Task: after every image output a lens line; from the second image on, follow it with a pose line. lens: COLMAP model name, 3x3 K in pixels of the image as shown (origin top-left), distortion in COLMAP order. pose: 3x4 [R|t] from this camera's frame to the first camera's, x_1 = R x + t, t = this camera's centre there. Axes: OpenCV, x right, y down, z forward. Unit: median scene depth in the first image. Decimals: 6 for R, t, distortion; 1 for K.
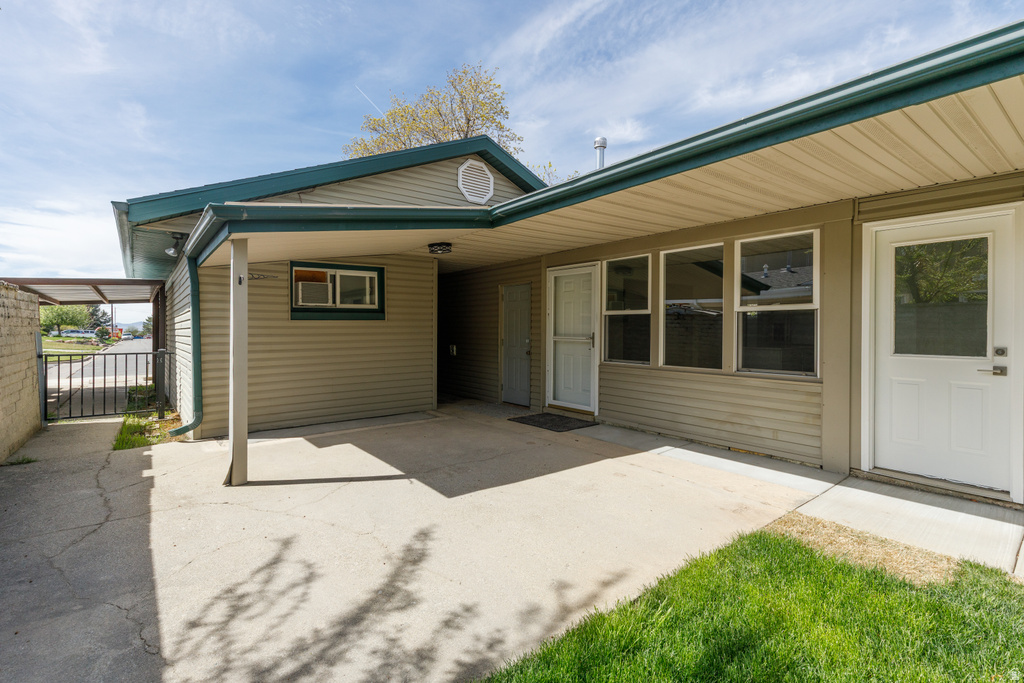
lens RADIAL K [[460.4, 0, 486.3], [0, 460.4, 338.0], [0, 0, 1]] dist [0.006738, 0.001135]
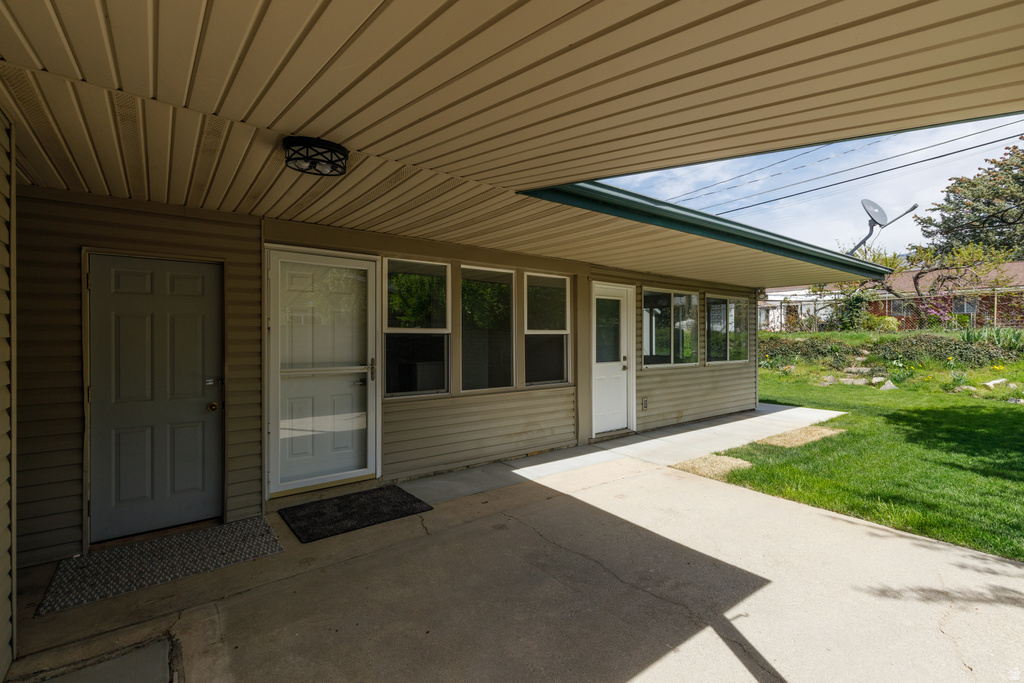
lens RADIAL K [[467.0, 0, 528.4], [0, 467.0, 341.4], [0, 0, 1]] dist [0.008487, -0.001390]
pose [[-0.029477, -0.011215, 0.999503, -0.537671], [0.020008, 0.999730, 0.011807, -0.046045], [-0.999365, 0.020346, -0.029245, 0.897635]]
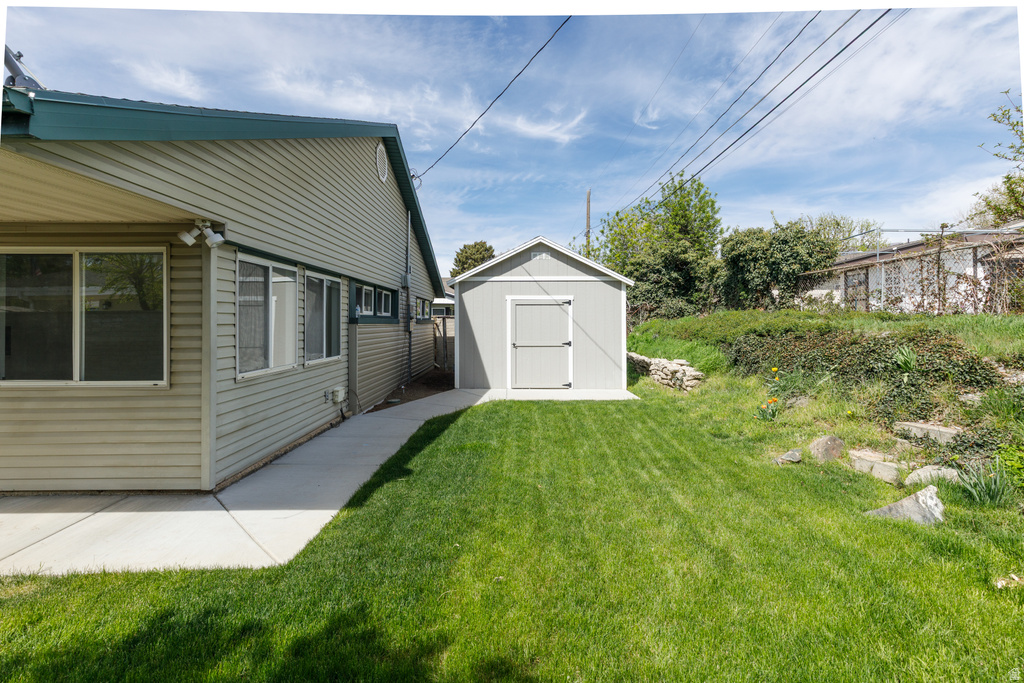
lens RADIAL K [[467.0, 0, 508.5], [0, 467.0, 332.2], [0, 0, 1]] dist [0.008487, -0.001390]
pose [[0.591126, -0.024429, 0.806209, 0.829896], [0.019203, 0.999684, 0.016211, -0.028366], [-0.806351, 0.005899, 0.591408, -0.831322]]
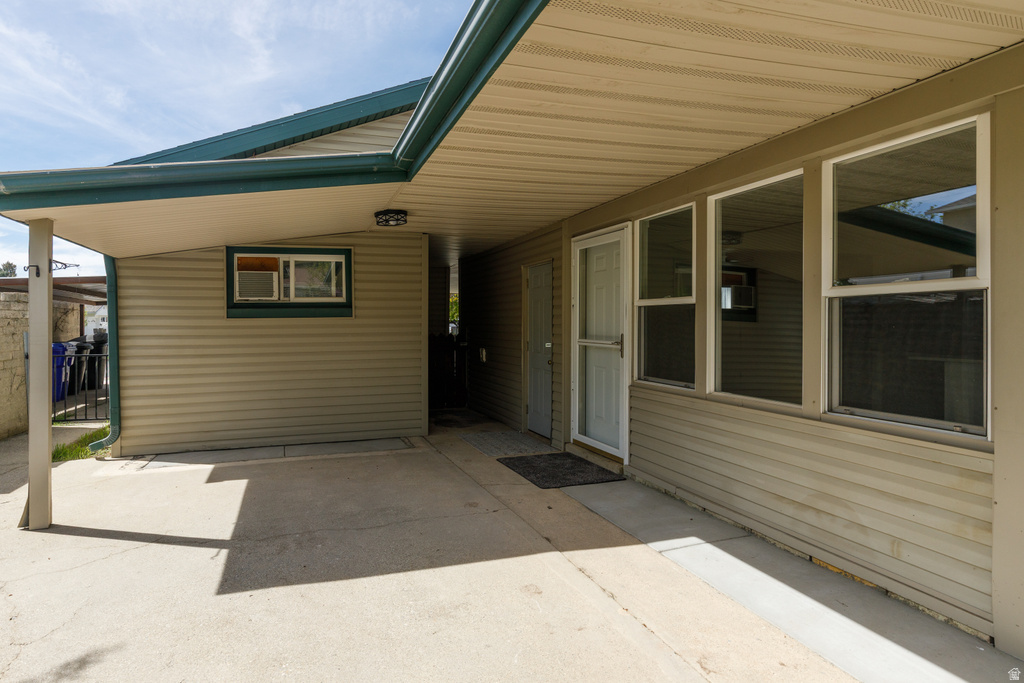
lens RADIAL K [[544.8, 0, 463.8], [0, 544.8, 330.6], [0, 0, 1]] dist [0.004356, -0.000365]
pose [[0.941477, 0.000525, -0.337076, 0.319494], [-0.002697, 0.999978, -0.005978, -0.013123], [0.337066, 0.006537, 0.941458, 0.246911]]
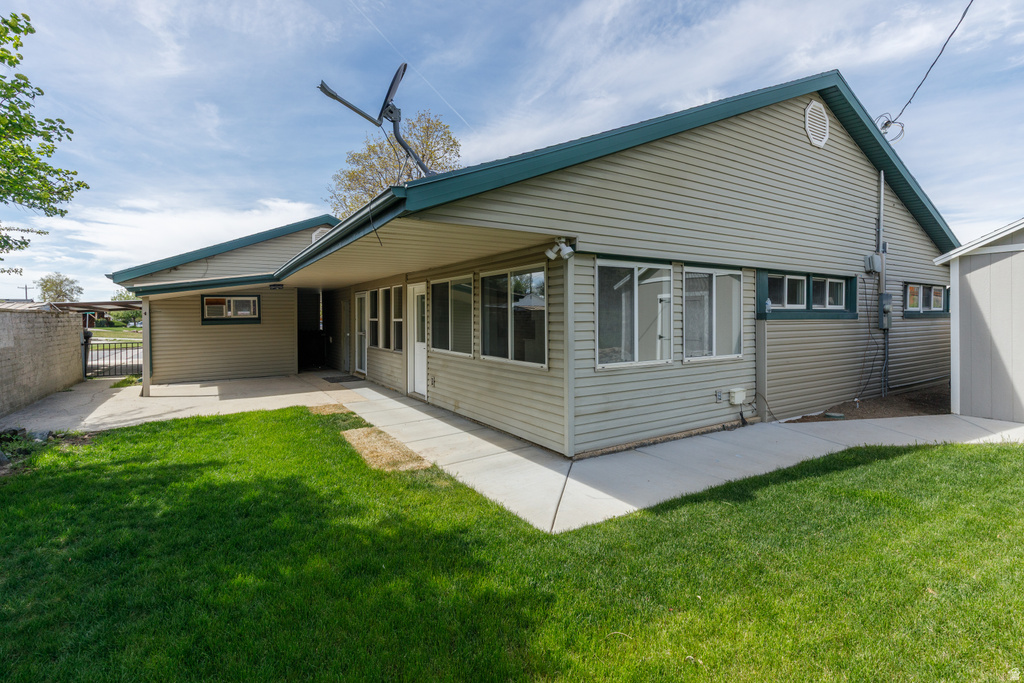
lens RADIAL K [[467.0, 0, 514.7], [0, 467.0, 326.0], [0, 0, 1]] dist [0.008487, -0.001390]
pose [[0.997069, -0.008501, -0.076040, 1.106633], [0.008813, 0.999954, 0.003778, -0.033305], [0.076004, -0.004437, 0.997098, -0.918770]]
